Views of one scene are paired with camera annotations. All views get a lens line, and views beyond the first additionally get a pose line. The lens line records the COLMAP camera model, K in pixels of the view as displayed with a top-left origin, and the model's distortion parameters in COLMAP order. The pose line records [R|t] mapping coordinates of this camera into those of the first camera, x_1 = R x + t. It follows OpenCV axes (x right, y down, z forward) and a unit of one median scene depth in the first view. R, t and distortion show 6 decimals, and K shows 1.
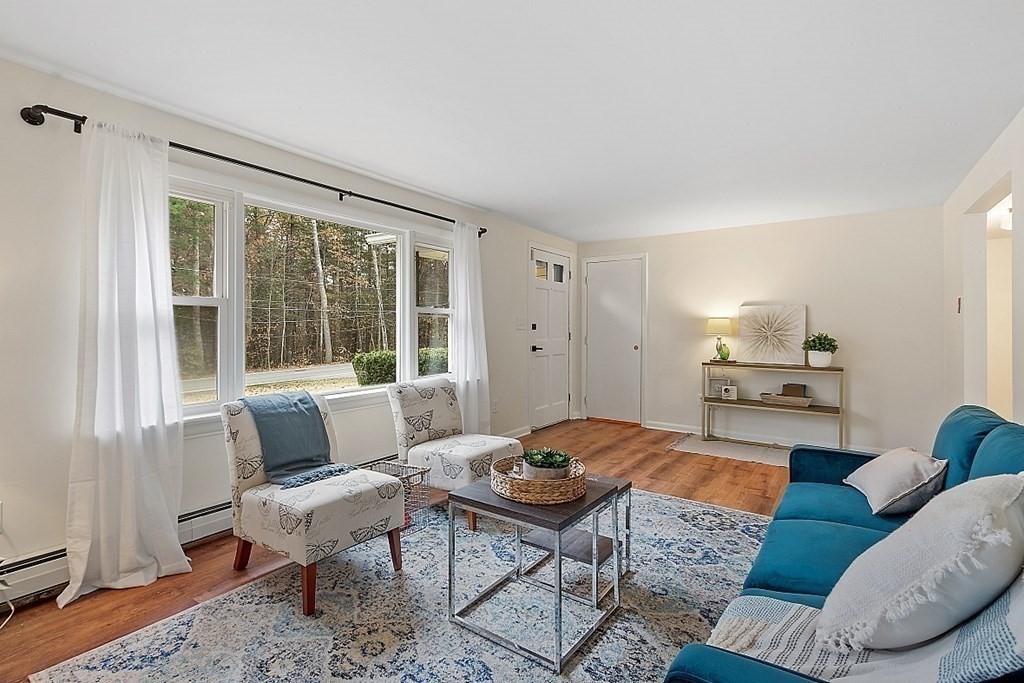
lens RADIAL K [[480.1, 0, 495.4], [0, 480.1, 326.4], [0, 0, 1]] dist [0.001265, 0.000035]
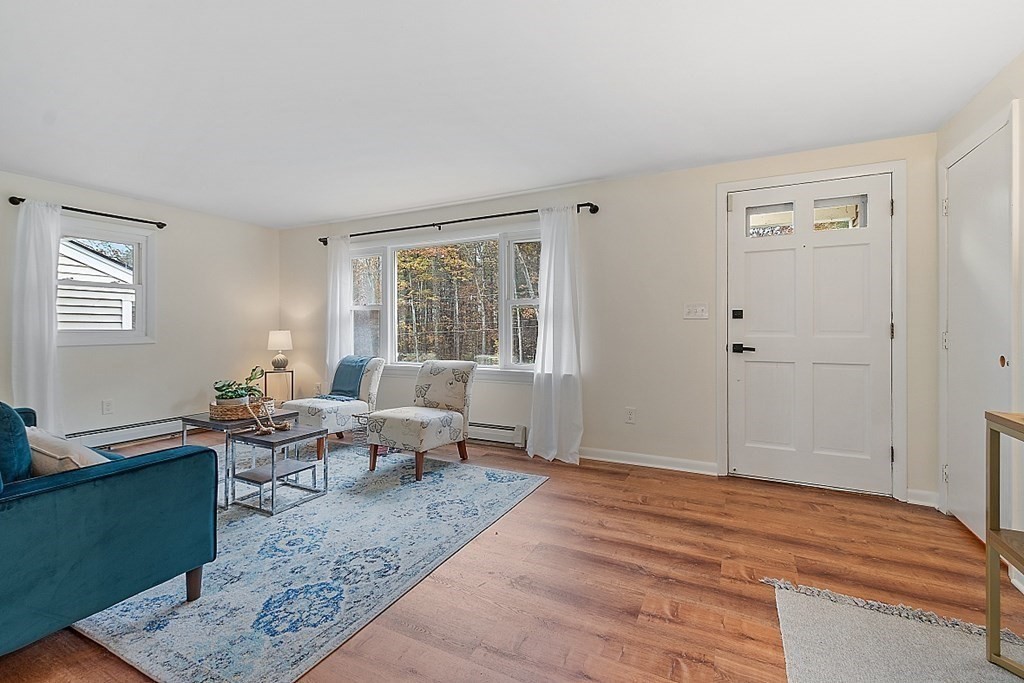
lens RADIAL K [[459.7, 0, 494.7], [0, 459.7, 328.6], [0, 0, 1]] dist [0.002661, -0.000109]
pose [[0.139016, 0.001479, -0.990289, 0.847567], [0.006905, 0.999973, 0.002462, 0.021372], [0.990266, -0.007180, 0.139002, 0.784997]]
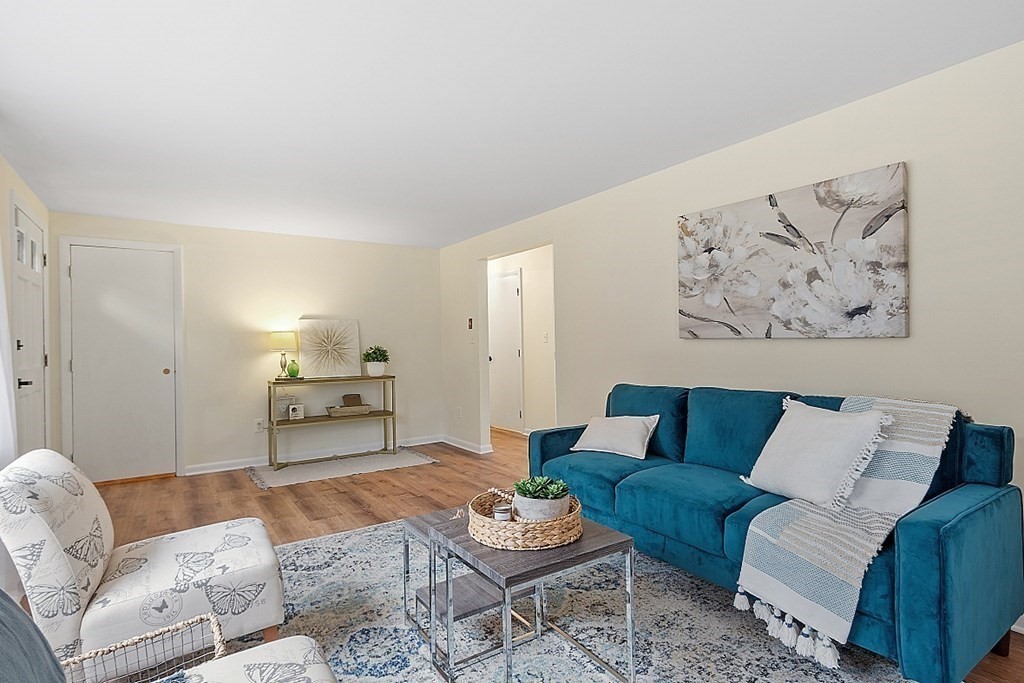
lens RADIAL K [[507.7, 0, 496.6], [0, 507.7, 341.0], [0, 0, 1]] dist [0.000480, -0.000105]
pose [[0.358990, -0.007798, 0.933309, -0.360029], [0.012898, 0.999911, 0.003394, 0.002329], [-0.933252, 0.010819, 0.359058, 0.347779]]
